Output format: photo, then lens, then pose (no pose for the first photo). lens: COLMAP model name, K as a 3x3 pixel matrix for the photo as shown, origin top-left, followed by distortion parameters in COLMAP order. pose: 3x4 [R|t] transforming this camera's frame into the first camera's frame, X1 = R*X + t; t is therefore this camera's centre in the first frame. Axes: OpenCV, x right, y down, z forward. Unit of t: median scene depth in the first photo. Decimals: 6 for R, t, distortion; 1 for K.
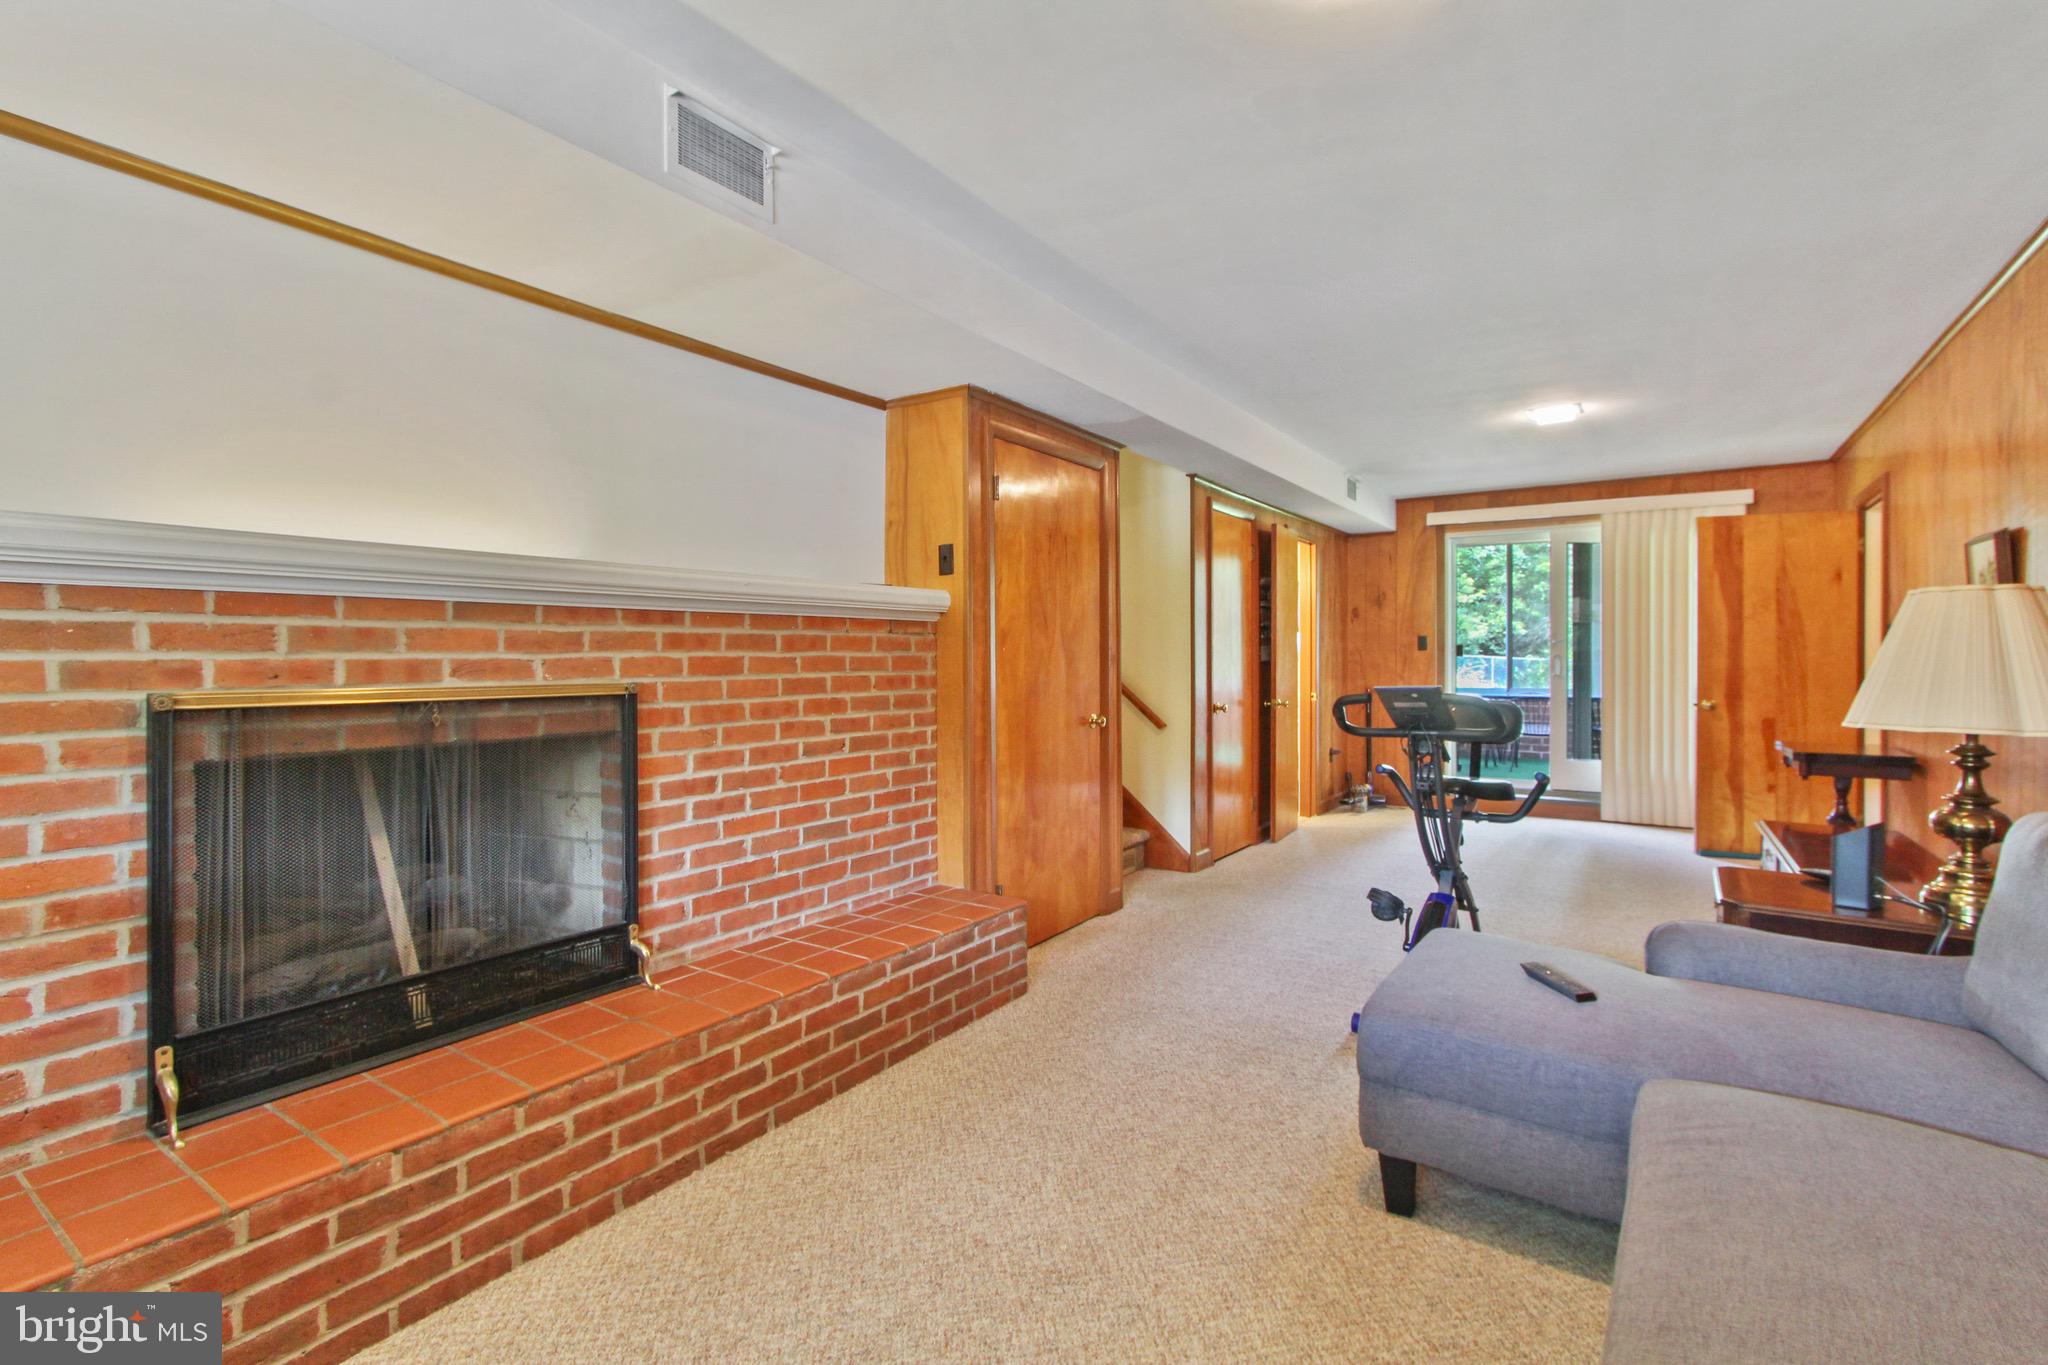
lens RADIAL K [[937.1, 0, 1029.5], [0, 937.1, 669.4], [0, 0, 1]] dist [-0.008906, 0.004443]
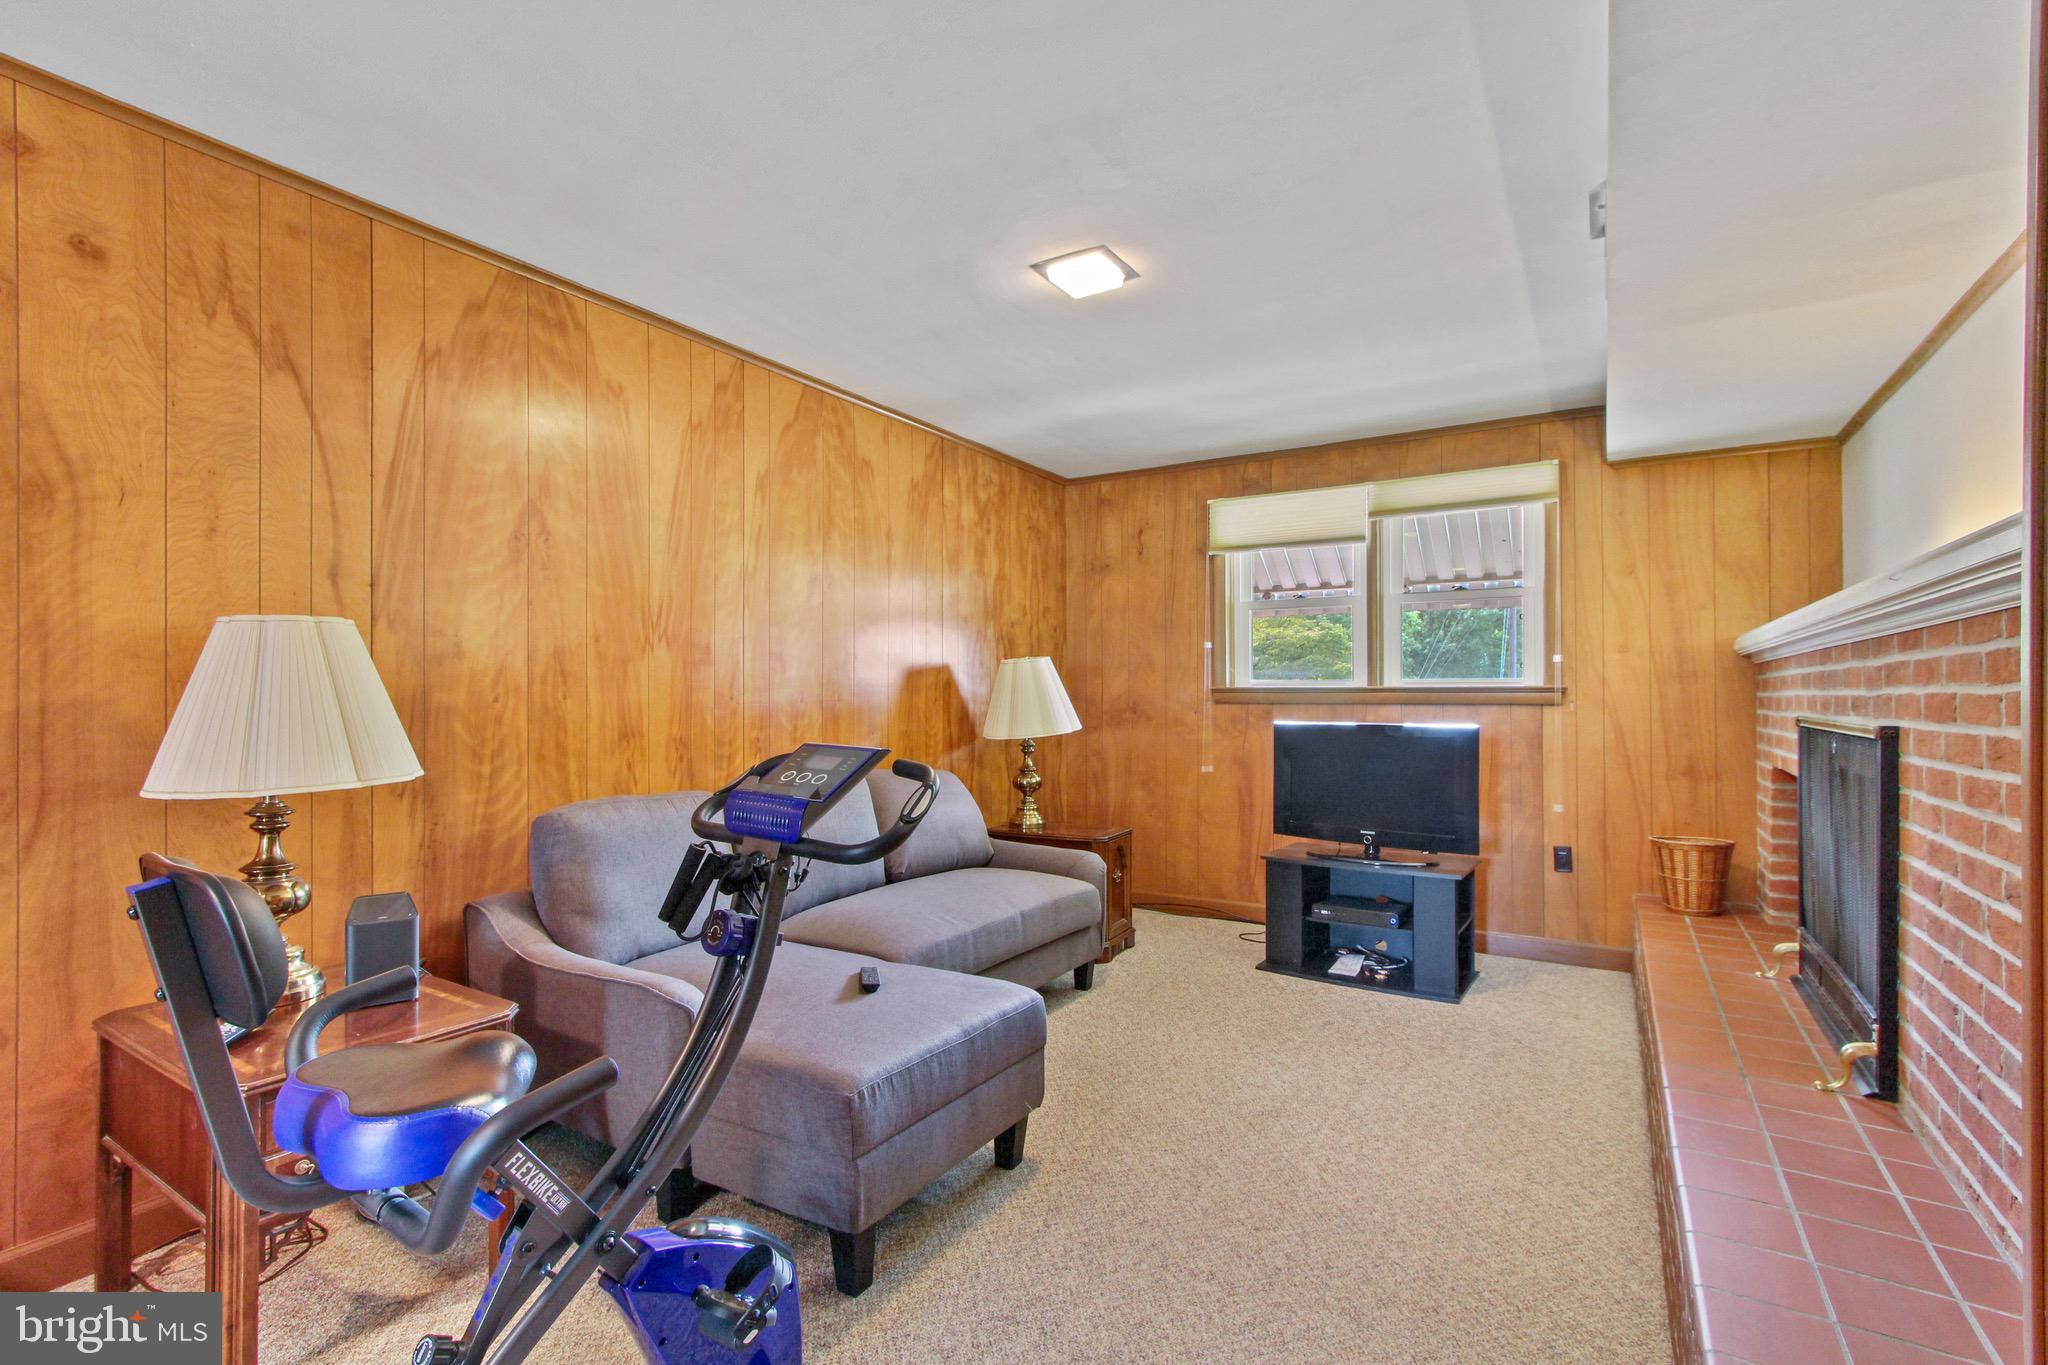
lens RADIAL K [[937.1, 0, 1012.1], [0, 937.1, 686.1], [0, 0, 1]] dist [-0.008906, 0.004443]
pose [[-0.999882, -0.002789, -0.015136, 0.286258], [-0.002884, 0.999976, 0.006257, -0.019297], [0.015119, 0.006300, -0.999866, 1.520284]]
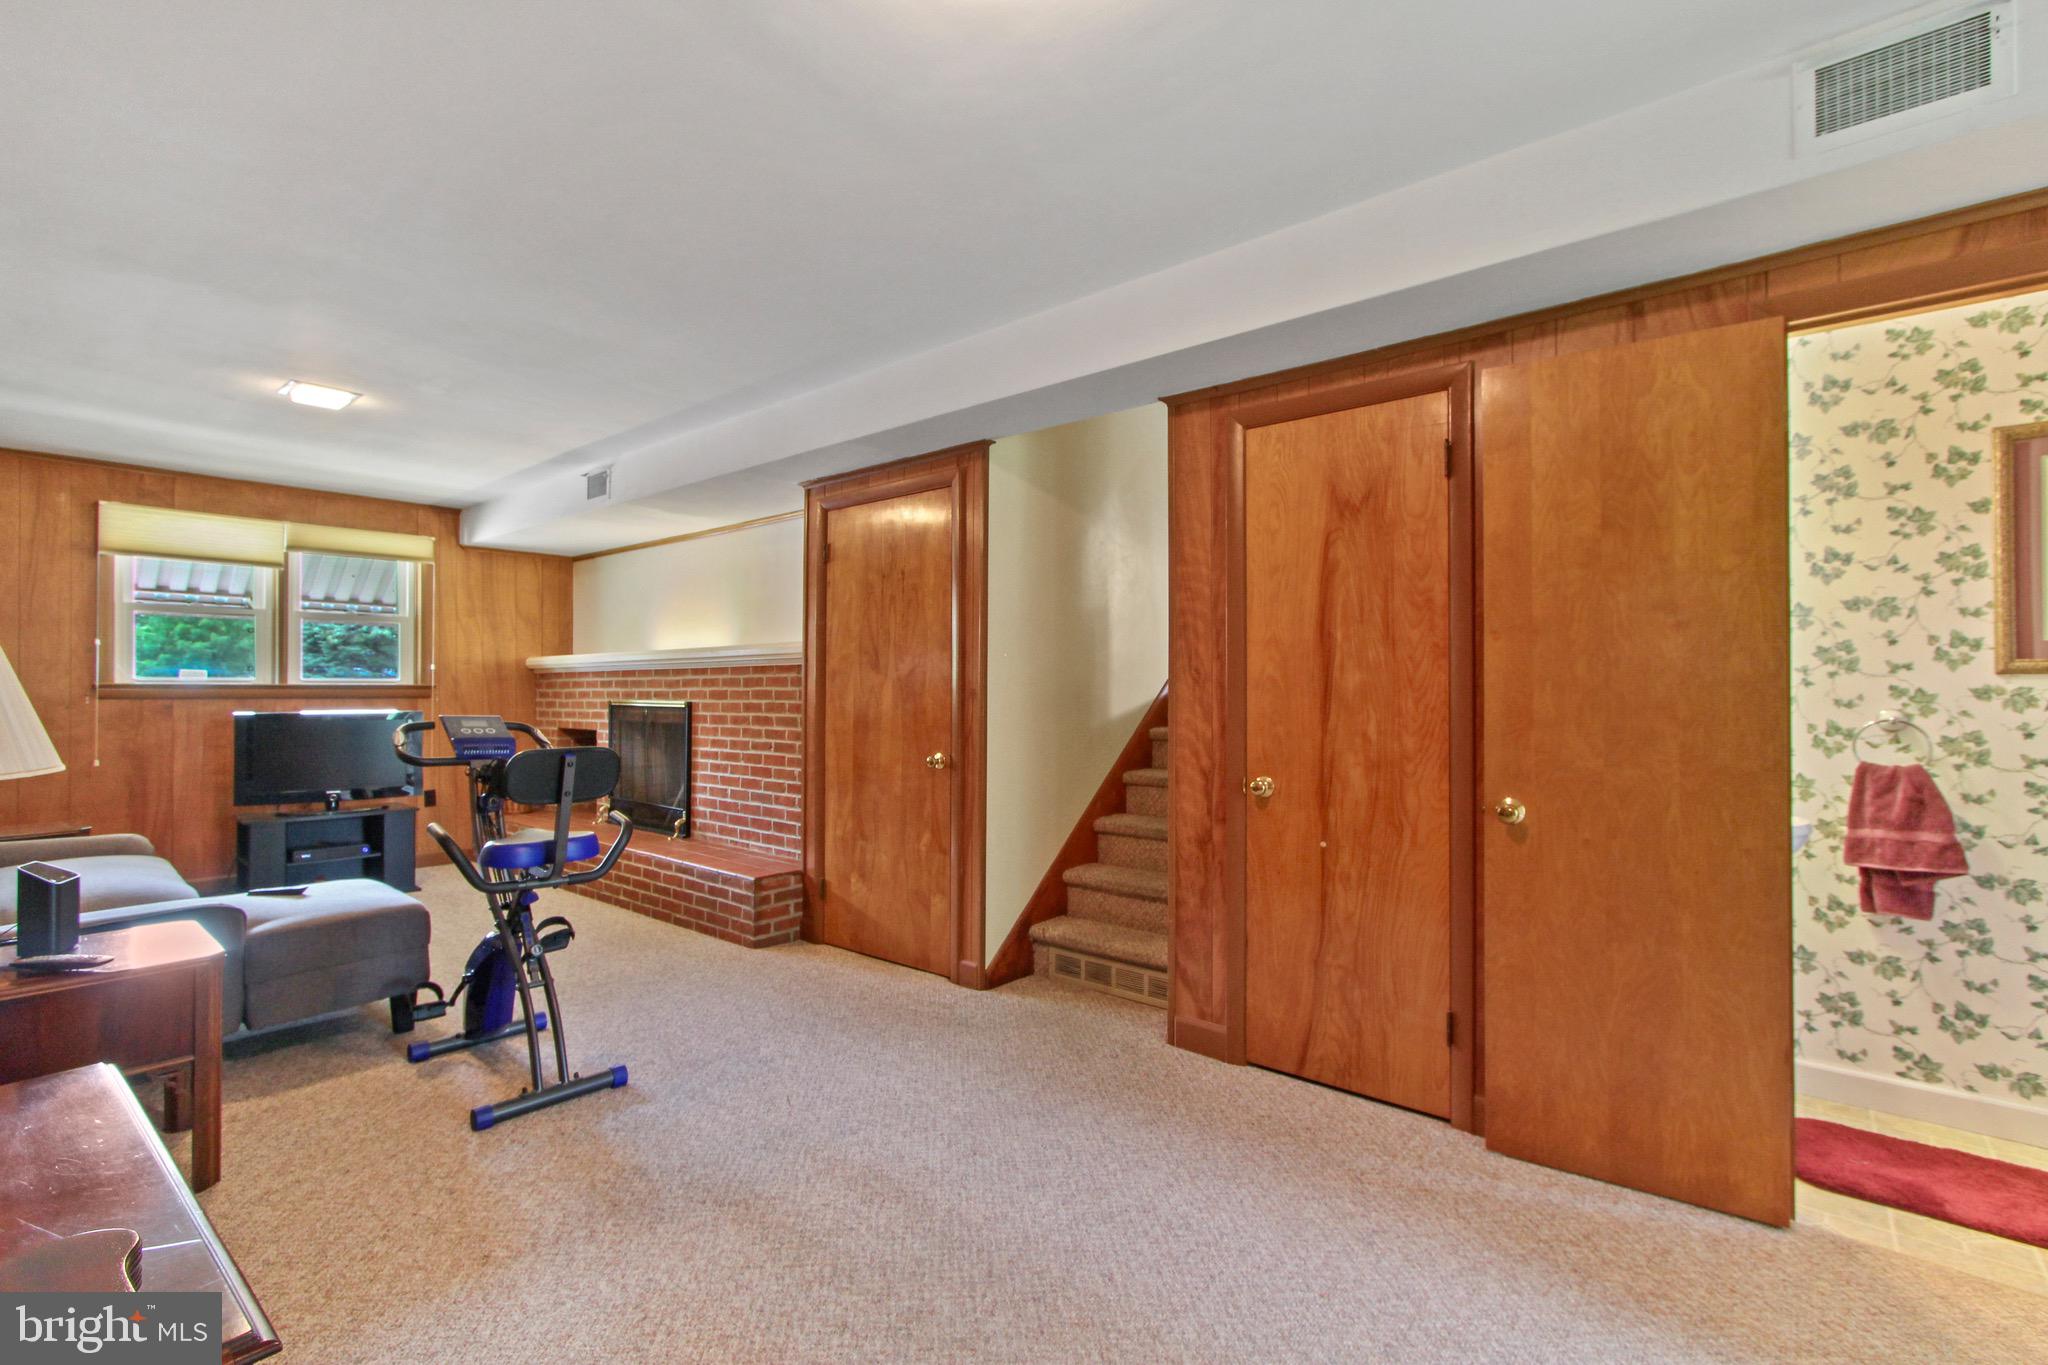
lens RADIAL K [[937.1, 0, 1012.8], [0, 937.1, 681.8], [0, 0, 1]] dist [-0.008906, 0.004443]
pose [[-0.125180, -0.009601, -0.992088, 1.419864], [-0.015323, 0.999853, -0.007743, -0.023634], [0.992016, 0.014233, -0.125309, 1.730732]]
